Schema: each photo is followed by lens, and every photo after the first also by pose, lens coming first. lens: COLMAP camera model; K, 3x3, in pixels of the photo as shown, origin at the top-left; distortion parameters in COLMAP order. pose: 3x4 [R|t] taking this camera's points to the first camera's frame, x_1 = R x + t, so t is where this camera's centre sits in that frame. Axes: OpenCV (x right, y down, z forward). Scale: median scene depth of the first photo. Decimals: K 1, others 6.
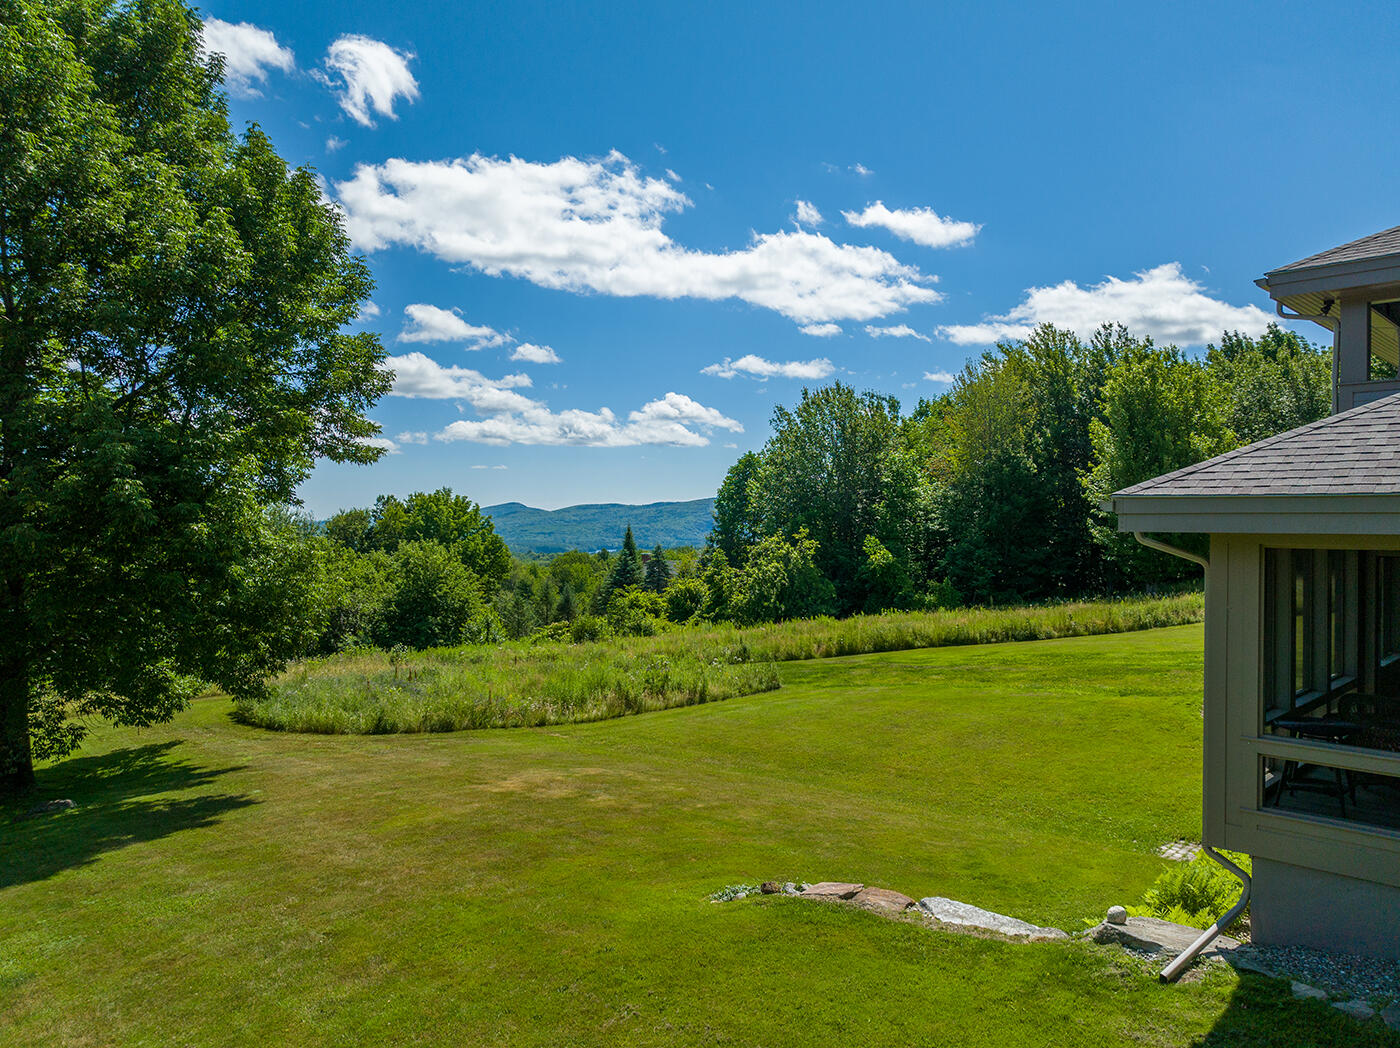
lens RADIAL K [[976.3, 0, 700.0], [0, 976.3, 524.0], [0, 0, 1]] dist [-0.039403, 0.023593]
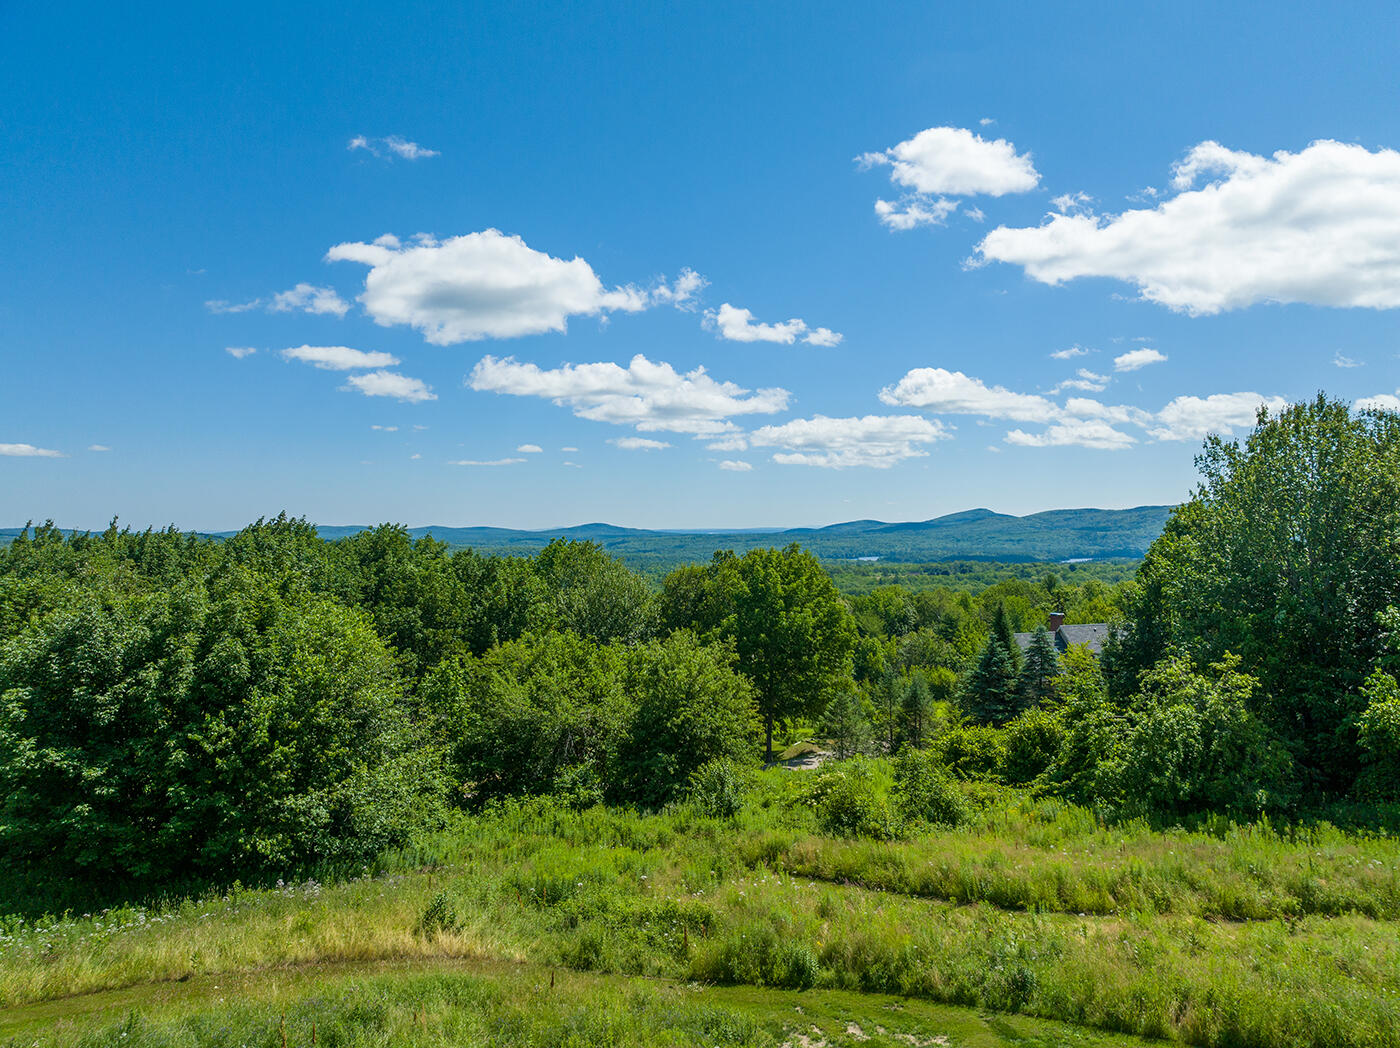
lens RADIAL K [[976.3, 0, 700.0], [0, 976.3, 524.0], [0, 0, 1]] dist [-0.039403, 0.023593]
pose [[0.889629, -0.001183, -0.456682, 0.084353], [-0.000296, 0.999995, -0.003169, -0.071416], [0.456684, 0.002954, 0.889624, 0.306478]]
